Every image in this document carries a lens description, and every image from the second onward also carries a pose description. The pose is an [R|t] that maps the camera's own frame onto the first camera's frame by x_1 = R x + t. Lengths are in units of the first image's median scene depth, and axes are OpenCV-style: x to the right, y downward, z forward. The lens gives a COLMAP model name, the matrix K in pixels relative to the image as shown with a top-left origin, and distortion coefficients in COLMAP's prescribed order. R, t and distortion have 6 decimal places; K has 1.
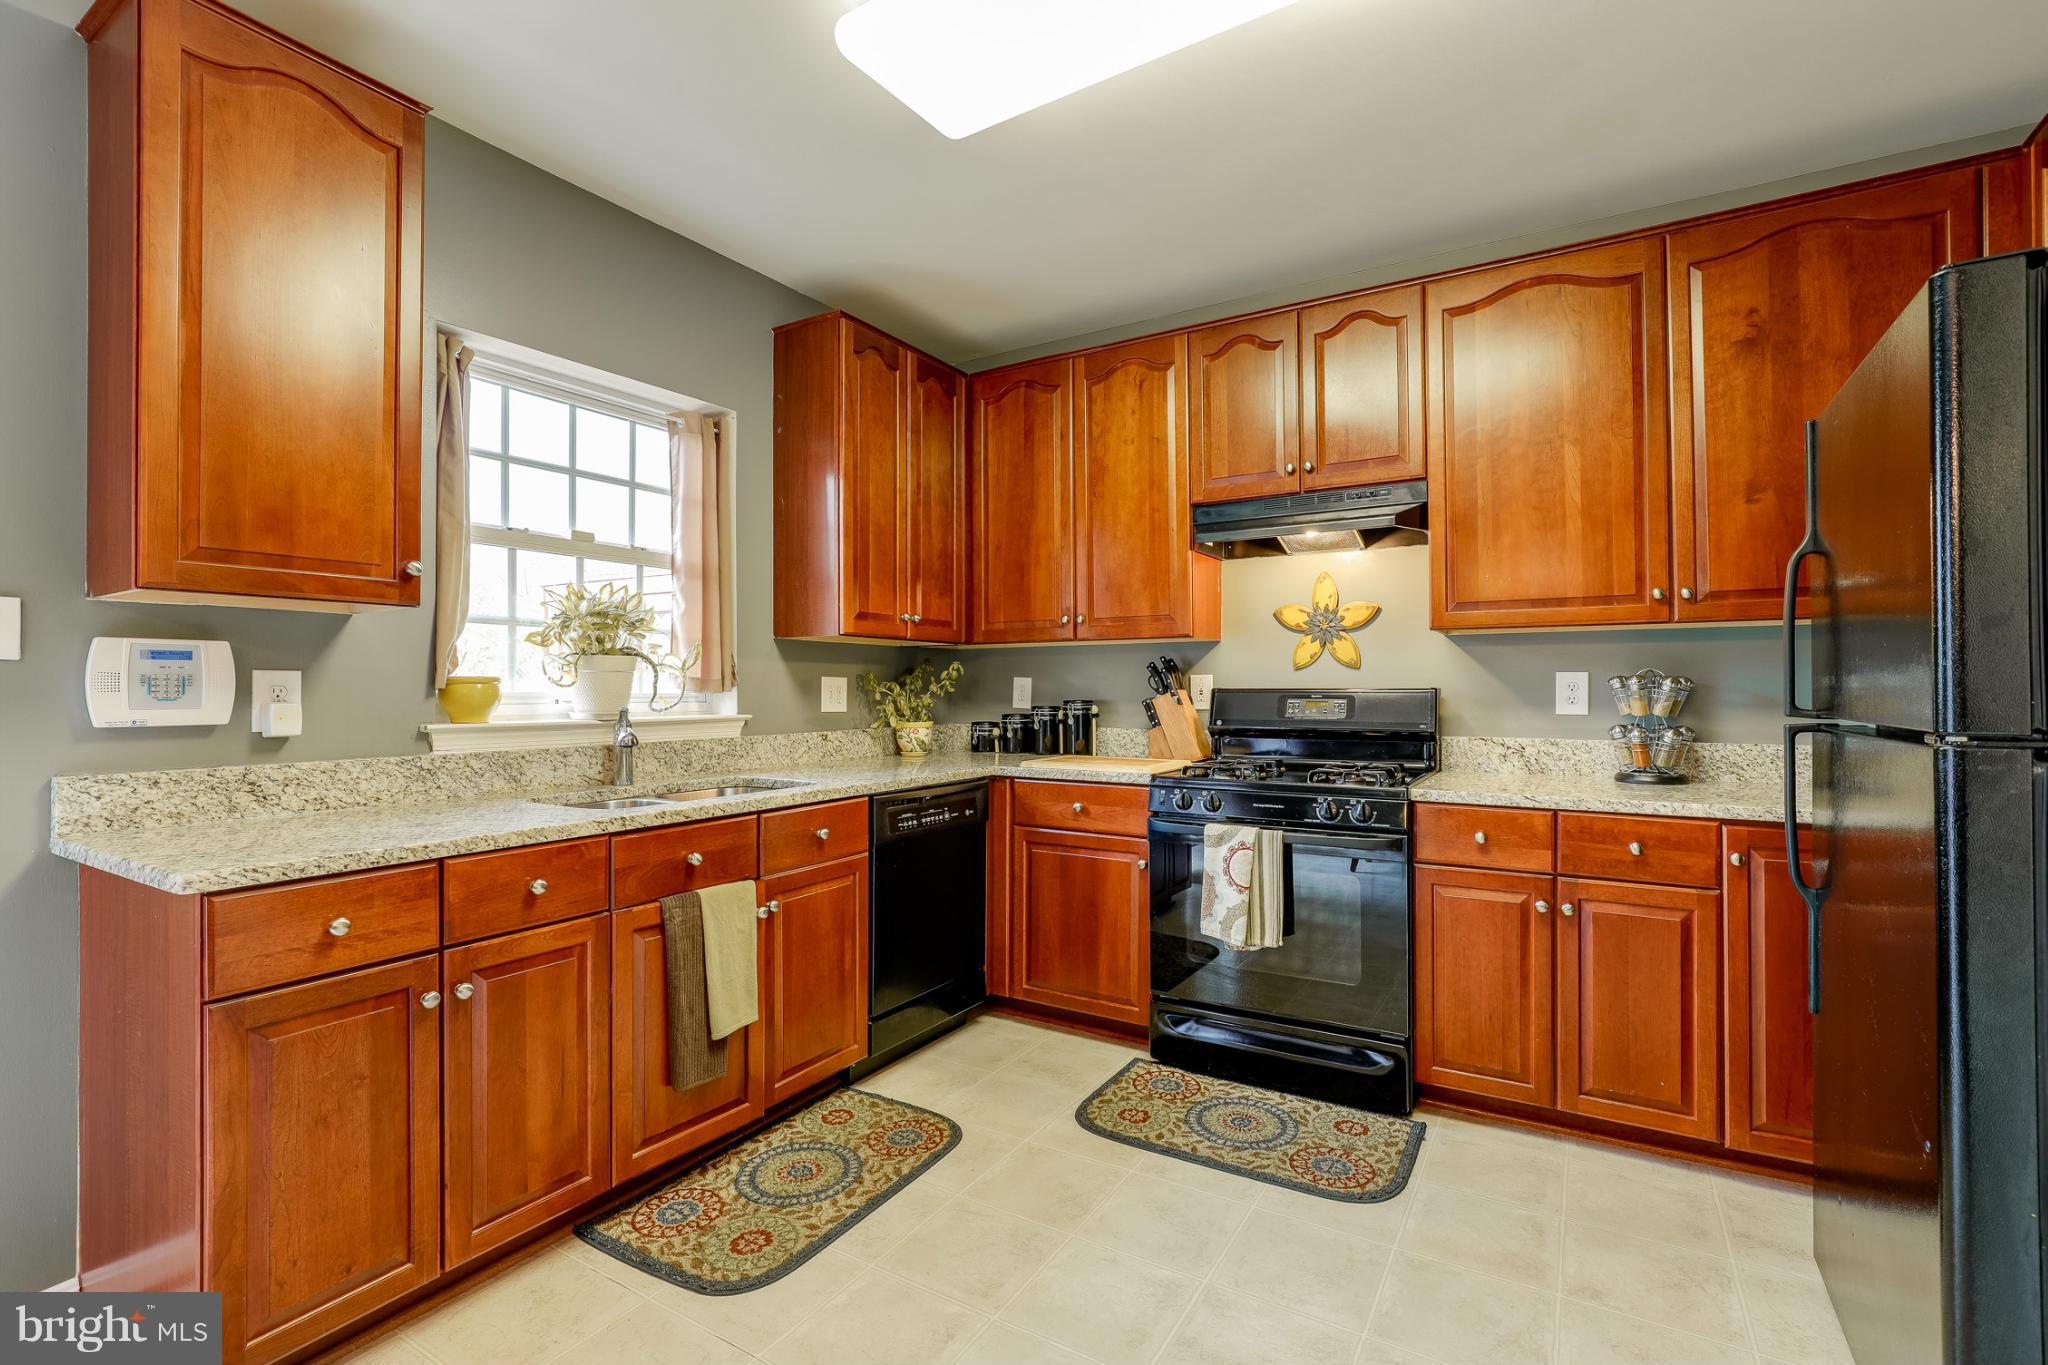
lens RADIAL K [[934.4, 0, 1019.7], [0, 934.4, 675.7], [0, 0, 1]] dist [-0.015783, -0.000260]
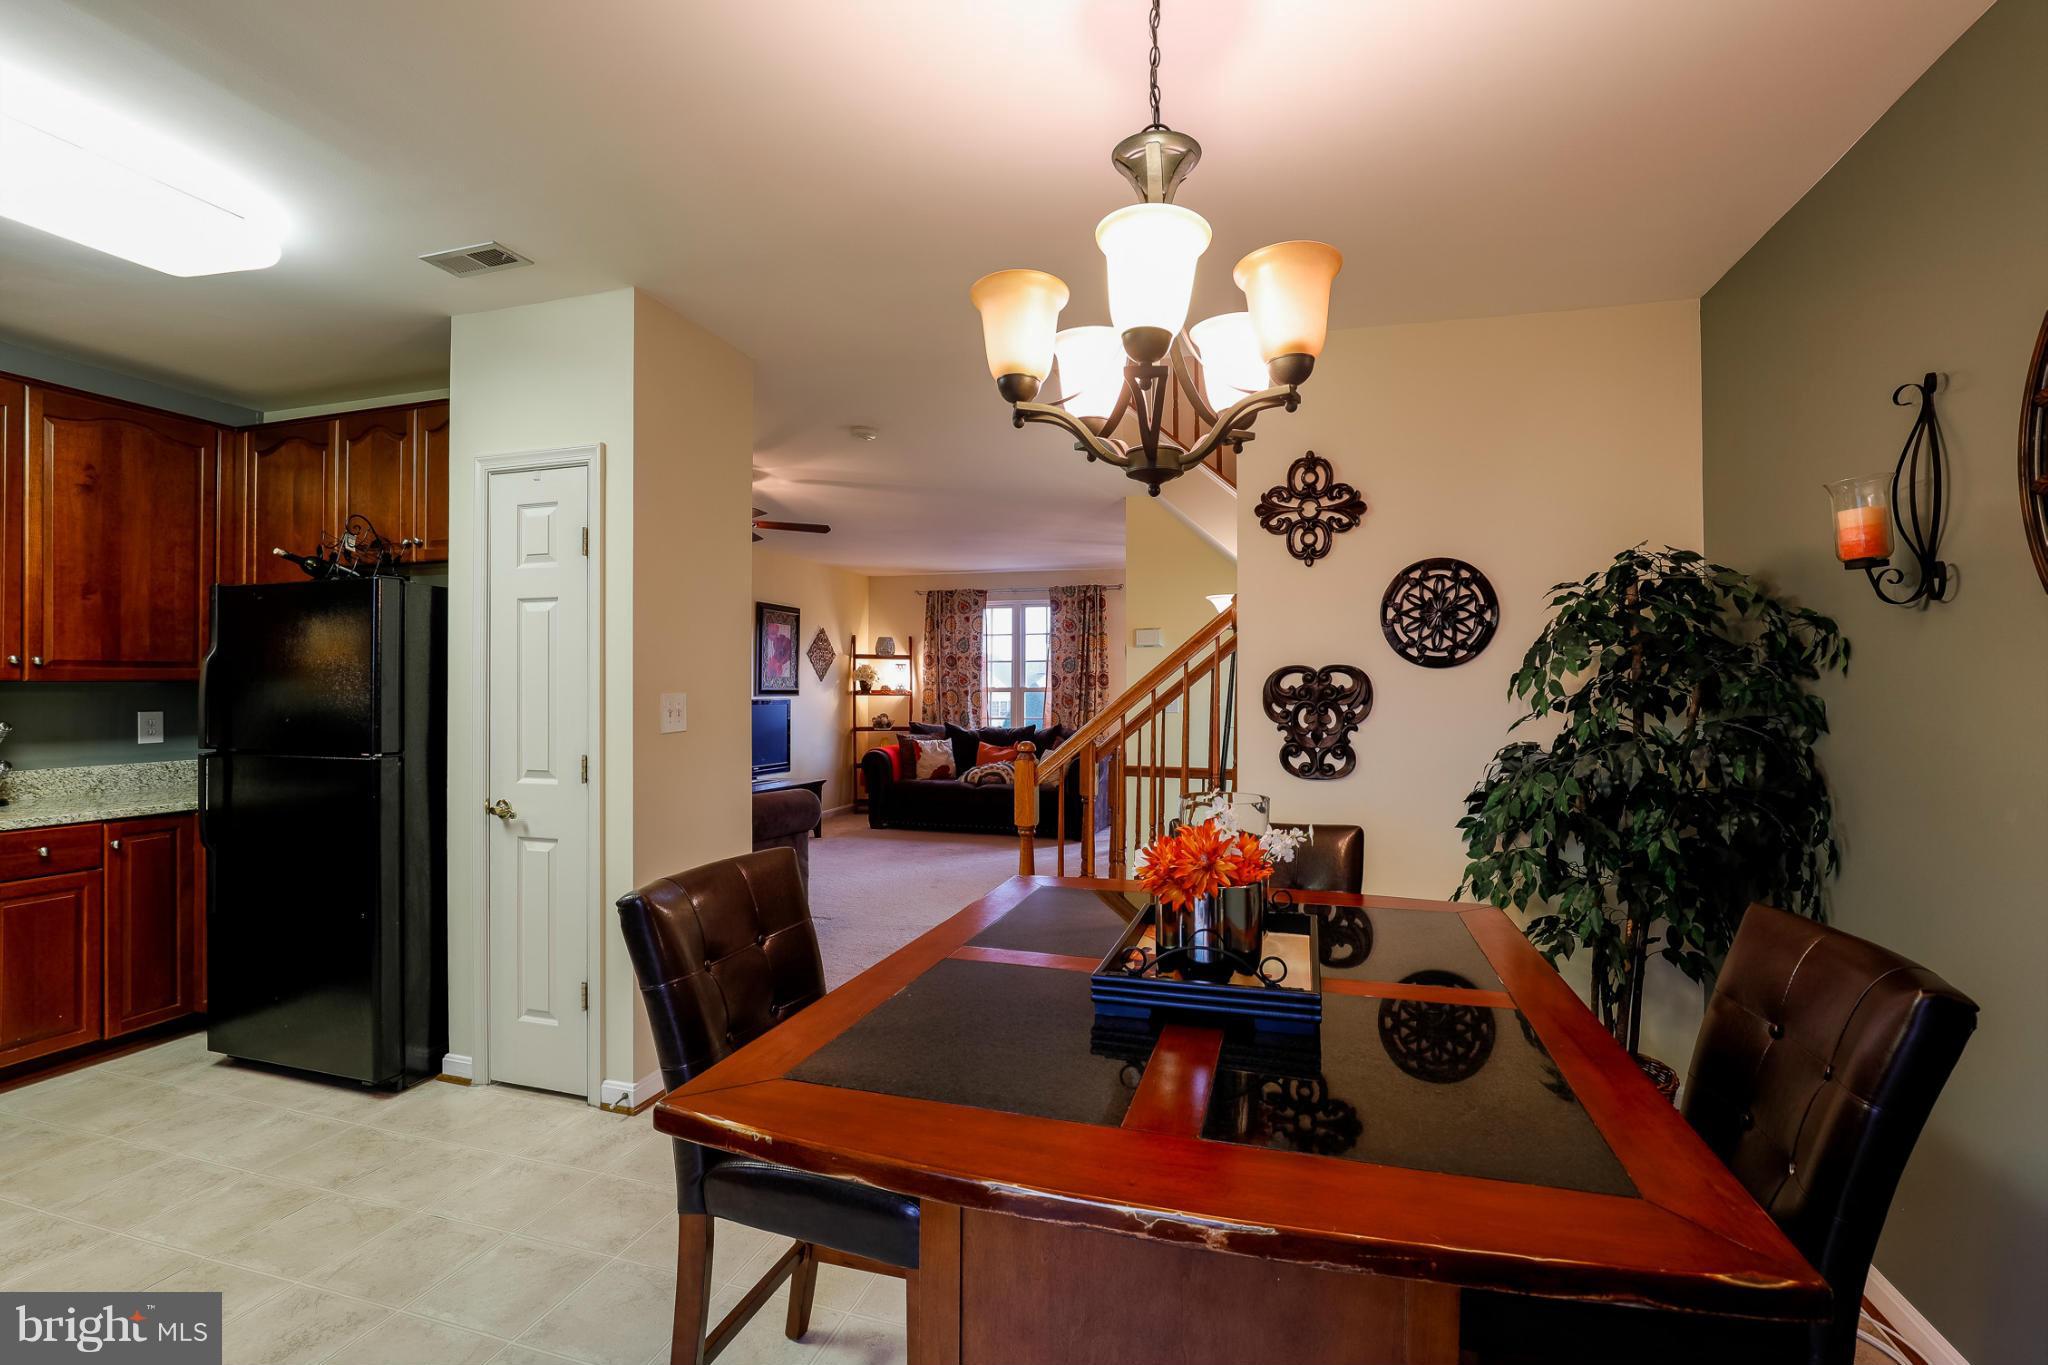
lens RADIAL K [[929.9, 0, 1028.7], [0, 929.9, 685.9], [0, 0, 1]] dist [-0.036718, 0.009878]
pose [[-0.260165, 0.009139, 0.965521, -0.808385], [-0.012224, 0.999844, -0.012757, -0.046677], [-0.965487, -0.015121, -0.260013, -0.042053]]
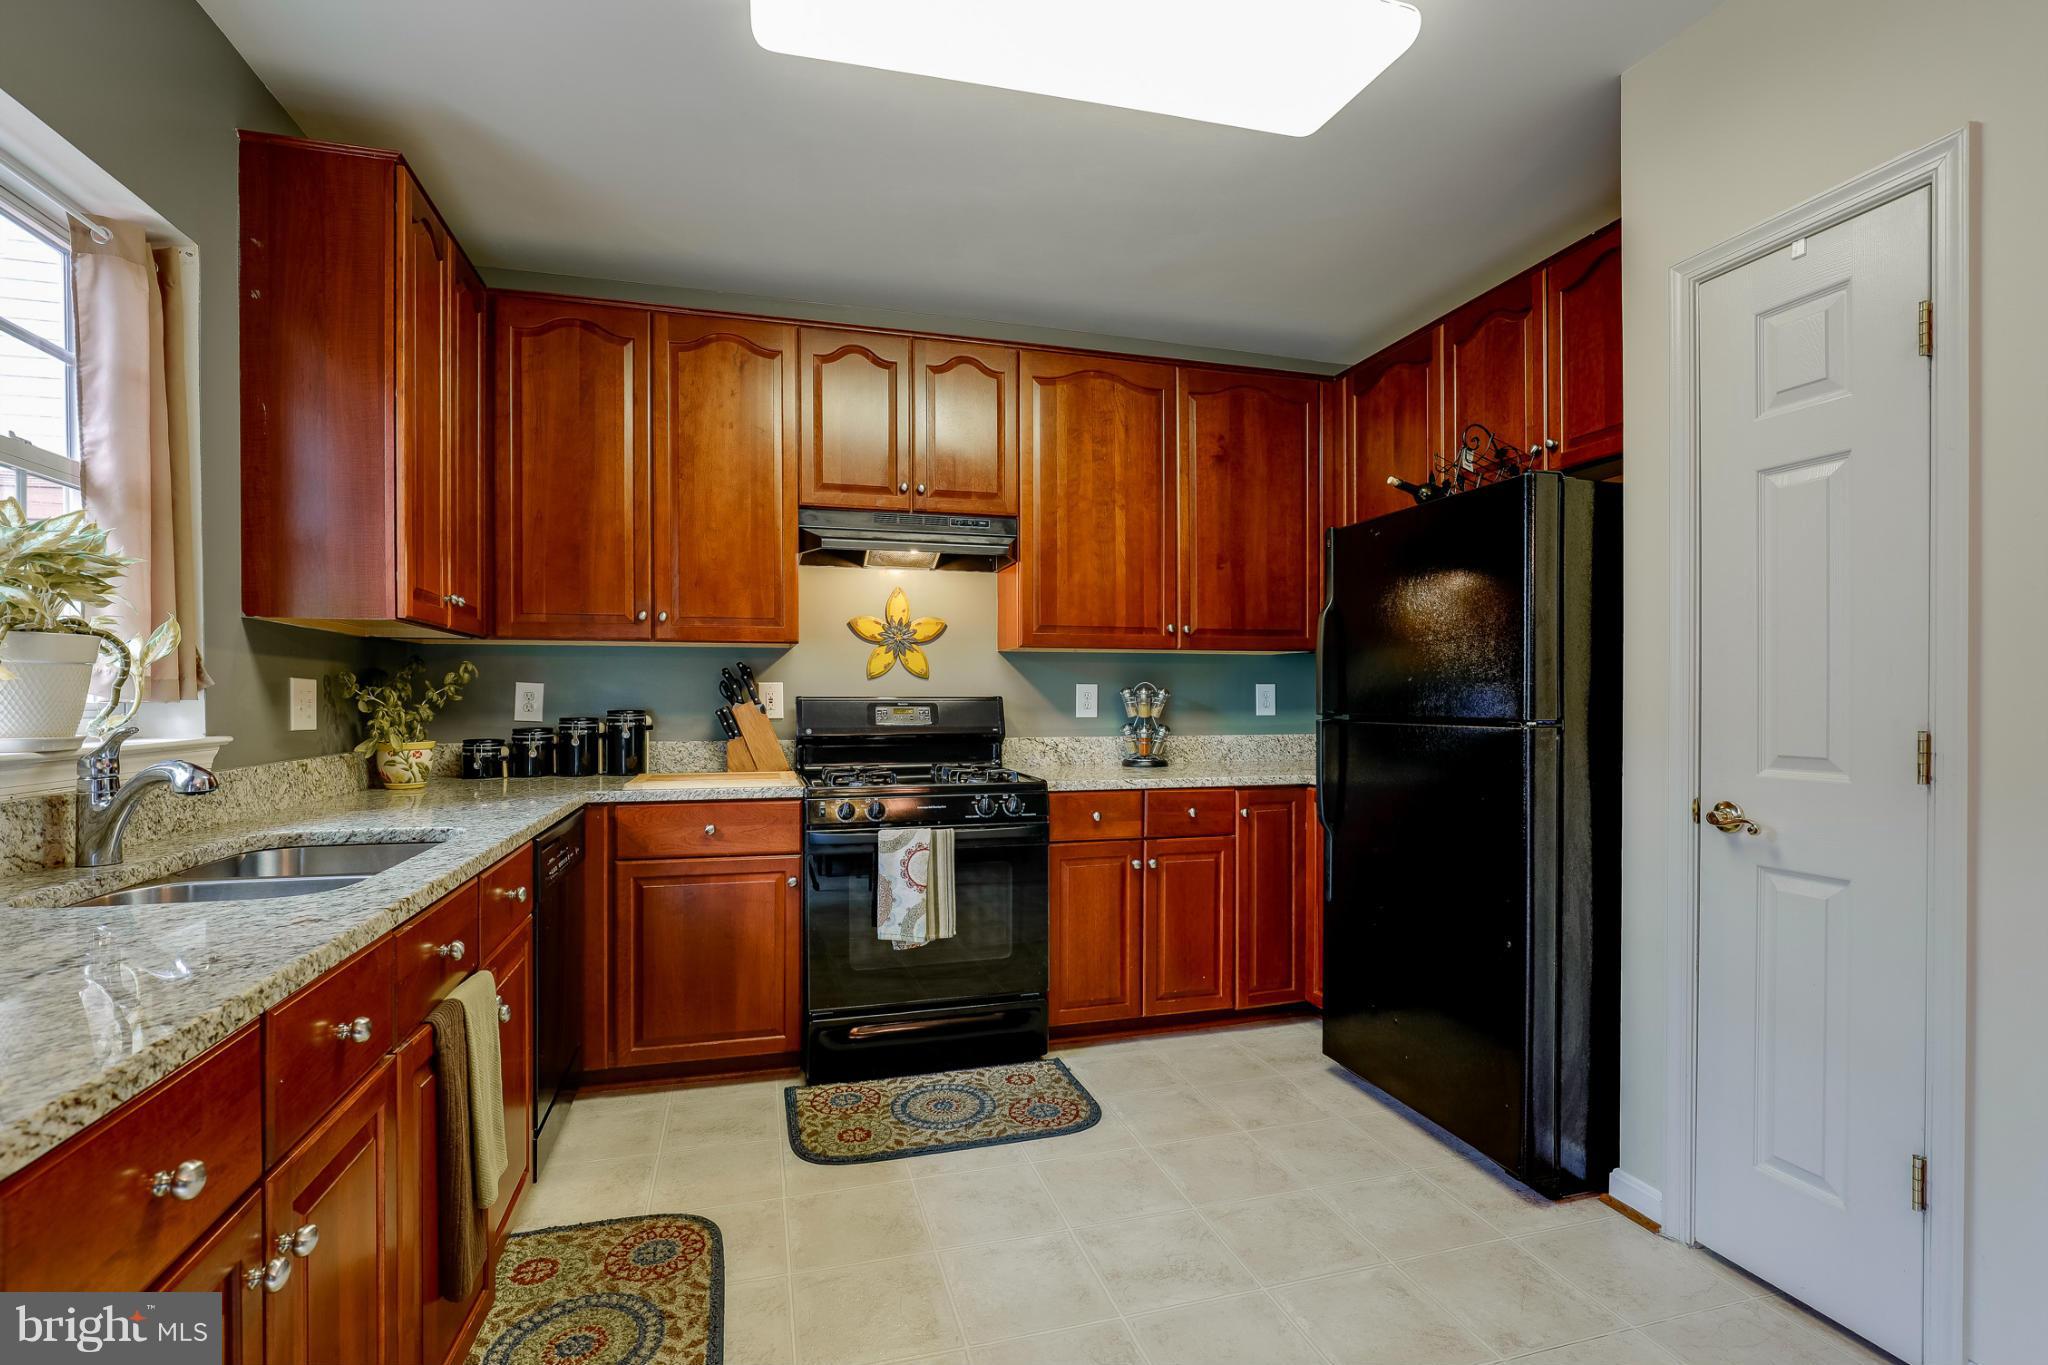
lens RADIAL K [[953.4, 0, 1023.8], [0, 953.4, 700.1], [0, 0, 1]] dist [-0.015986, 0.000247]
pose [[0.666956, -0.000688, 0.745096, -0.456529], [-0.010988, 0.999882, 0.010759, 0.004963], [-0.745016, -0.015363, 0.666870, 0.195546]]
